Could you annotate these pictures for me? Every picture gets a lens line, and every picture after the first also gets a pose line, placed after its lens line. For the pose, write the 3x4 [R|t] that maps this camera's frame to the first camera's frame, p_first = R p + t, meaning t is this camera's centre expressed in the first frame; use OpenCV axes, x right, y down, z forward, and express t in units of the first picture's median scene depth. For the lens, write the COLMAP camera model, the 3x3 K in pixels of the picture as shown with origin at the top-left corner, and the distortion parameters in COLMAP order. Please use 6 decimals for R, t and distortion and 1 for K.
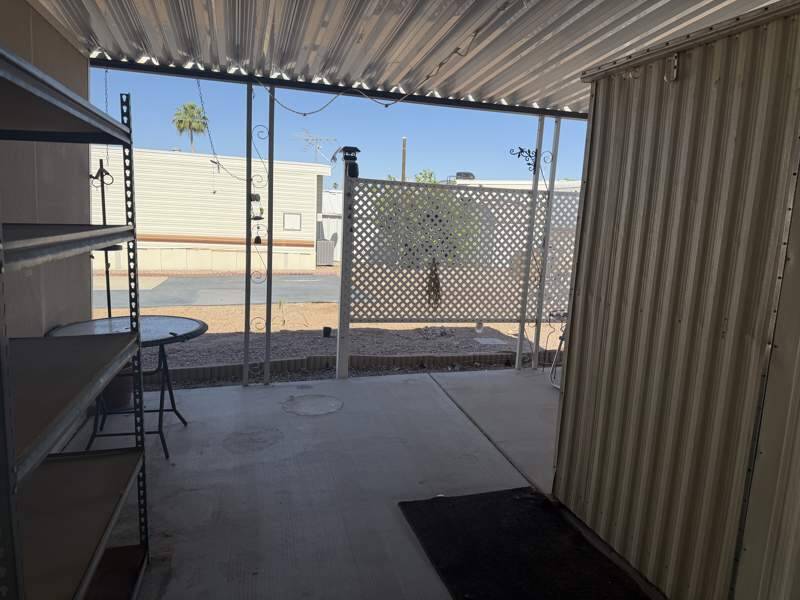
lens RADIAL K [[559.6, 0, 398.9], [0, 559.6, 306.6], [0, 0, 1]] dist [0.078689, -0.102952]
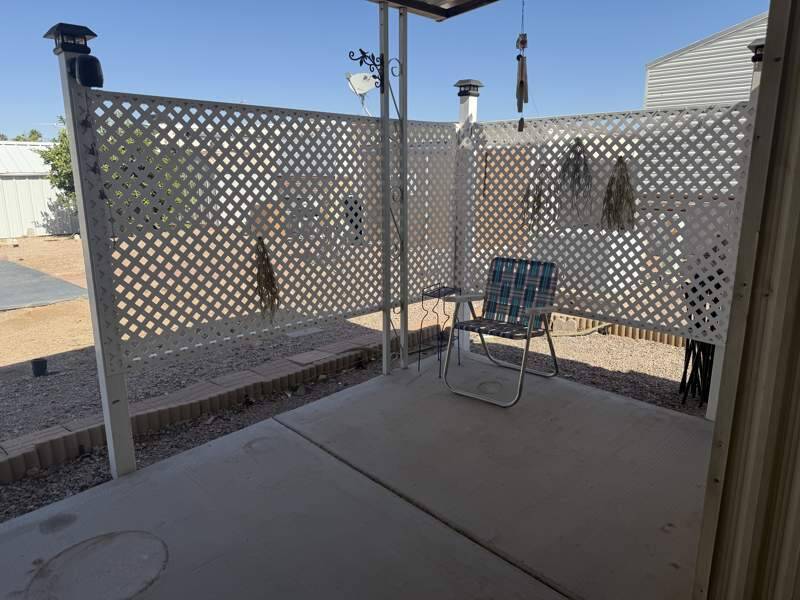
lens RADIAL K [[564.6, 0, 408.6], [0, 564.6, 300.0], [0, 0, 1]] dist [0.050031, -0.071052]
pose [[0.857287, -0.165442, 0.487532, -0.106037], [0.127847, 0.985710, 0.109688, -0.060983], [-0.498712, -0.031705, 0.866187, 0.388713]]
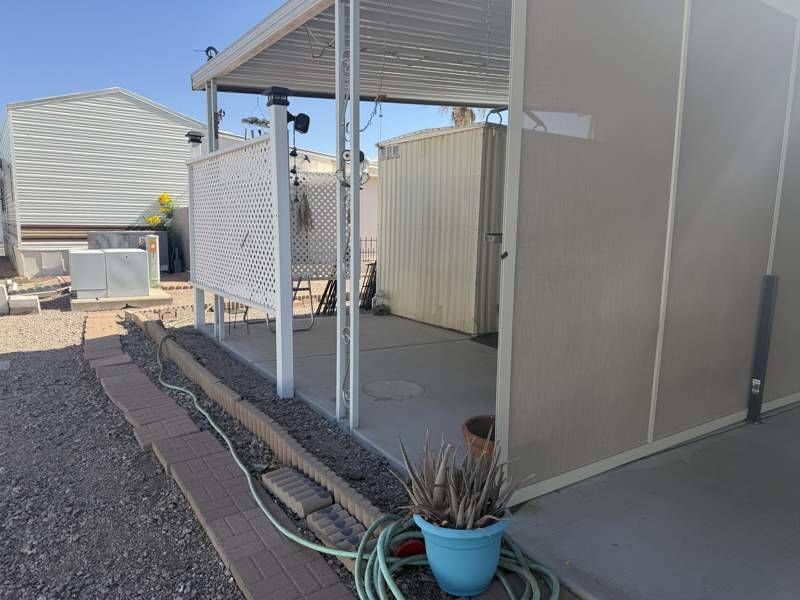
lens RADIAL K [[559.6, 0, 398.9], [0, 559.6, 306.6], [0, 0, 1]] dist [0.078689, -0.102952]
pose [[-0.319130, -0.193680, 0.927709, -0.845431], [0.114019, 0.963938, 0.240465, -0.154577], [-0.940827, 0.182516, -0.285538, 1.046476]]
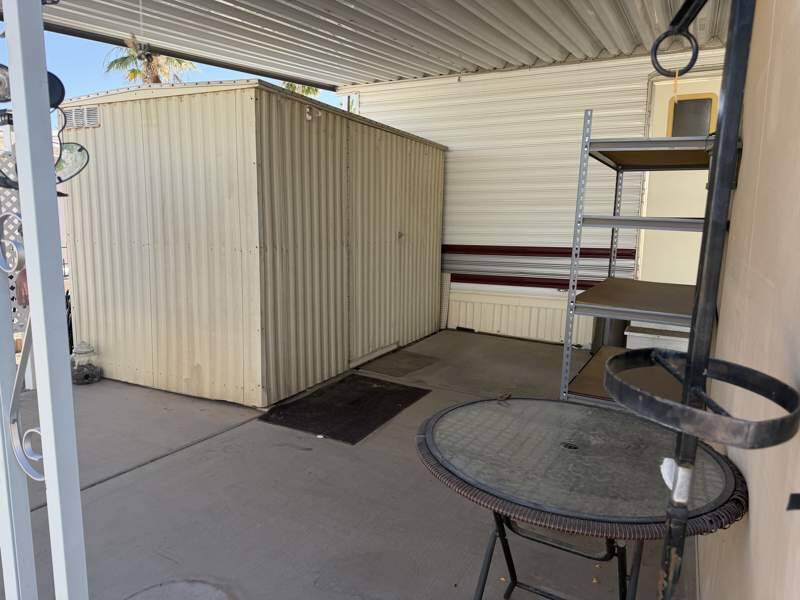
lens RADIAL K [[564.6, 0, 408.6], [0, 564.6, 300.0], [0, 0, 1]] dist [0.050031, -0.071052]
pose [[-0.748139, -0.156100, 0.644919, -0.447207], [0.050444, 0.955741, 0.289851, -0.151395], [-0.661622, 0.249381, -0.707153, 0.952050]]
